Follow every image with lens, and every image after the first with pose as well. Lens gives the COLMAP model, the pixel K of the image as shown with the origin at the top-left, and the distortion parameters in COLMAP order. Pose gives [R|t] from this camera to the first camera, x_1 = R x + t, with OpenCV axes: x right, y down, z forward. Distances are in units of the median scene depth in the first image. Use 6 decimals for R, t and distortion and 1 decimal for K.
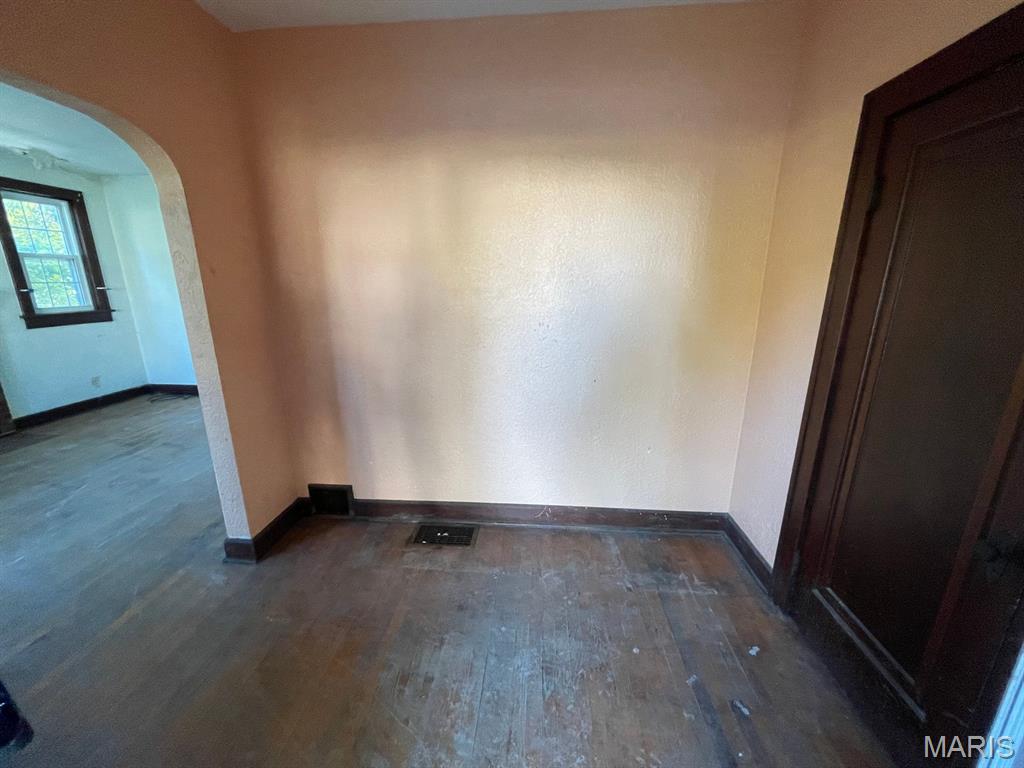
lens RADIAL K [[415.1, 0, 511.0], [0, 415.1, 388.5], [0, 0, 1]] dist [0.001916, -0.000063]
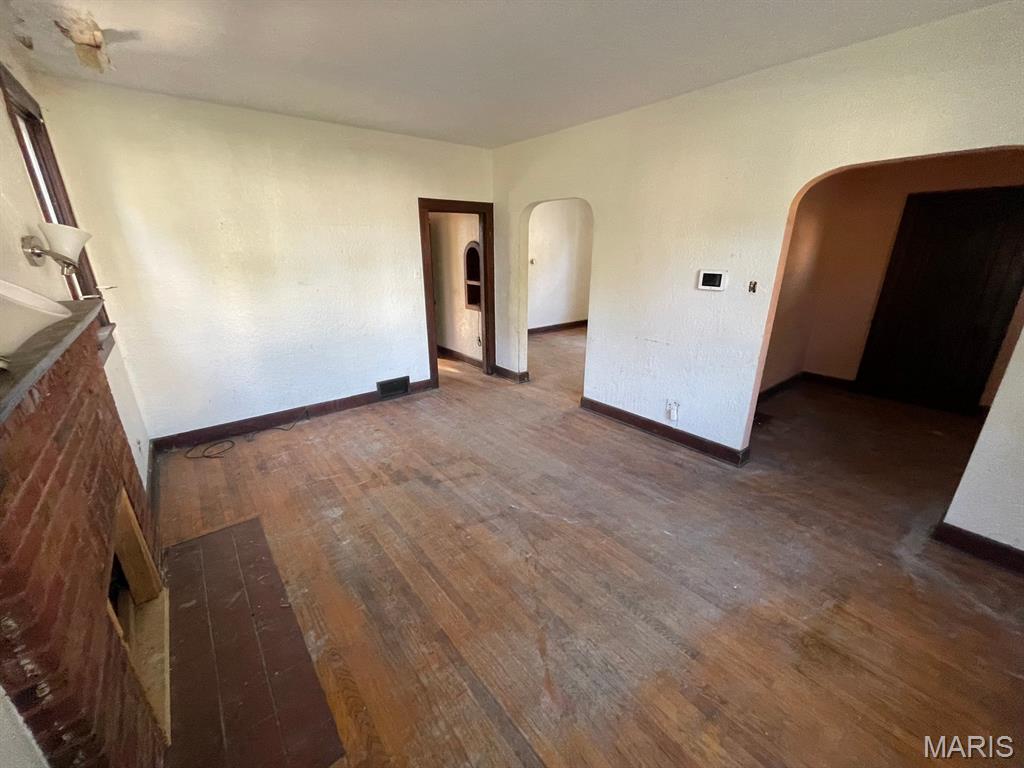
lens RADIAL K [[415.1, 0, 511.0], [0, 415.1, 388.5], [0, 0, 1]] dist [0.001916, -0.000063]
pose [[0.725634, -0.231447, 0.647987, -1.156262], [0.182149, 0.972748, 0.143469, -0.102996], [-0.663534, 0.013924, 0.748017, 0.247916]]
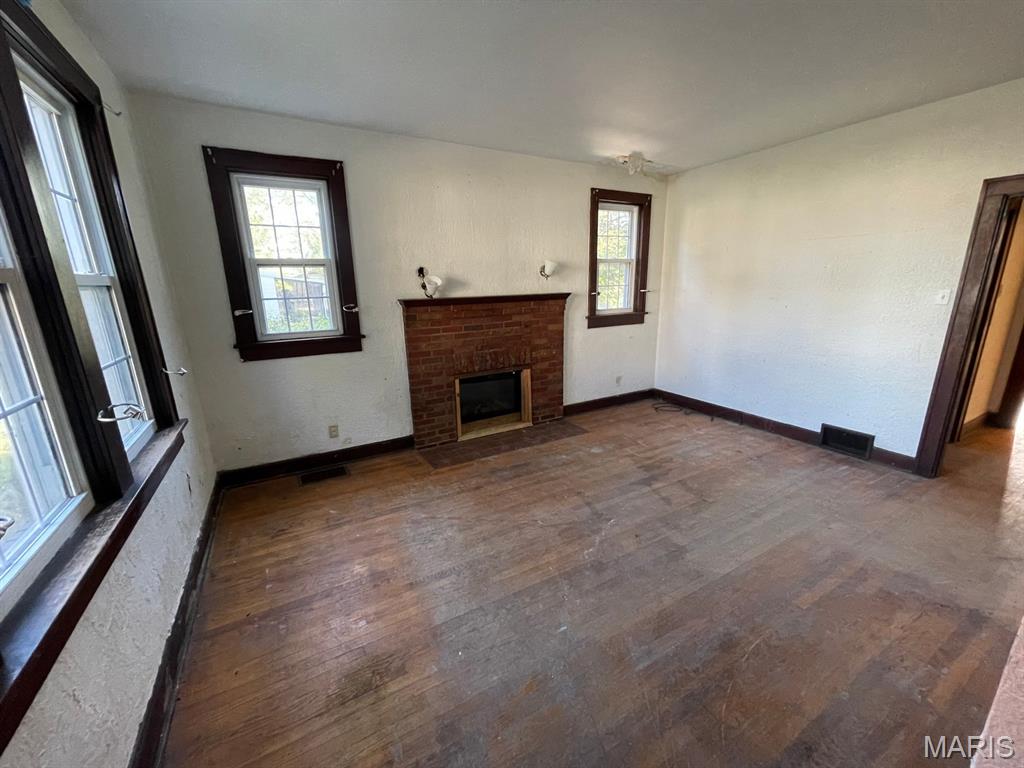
lens RADIAL K [[415.1, 0, 511.0], [0, 415.1, 388.5], [0, 0, 1]] dist [0.001916, -0.000063]
pose [[0.558565, 0.195051, -0.806201, -0.369248], [-0.191641, 0.976008, 0.103358, -0.063591], [0.807018, 0.096769, 0.582544, 0.217034]]
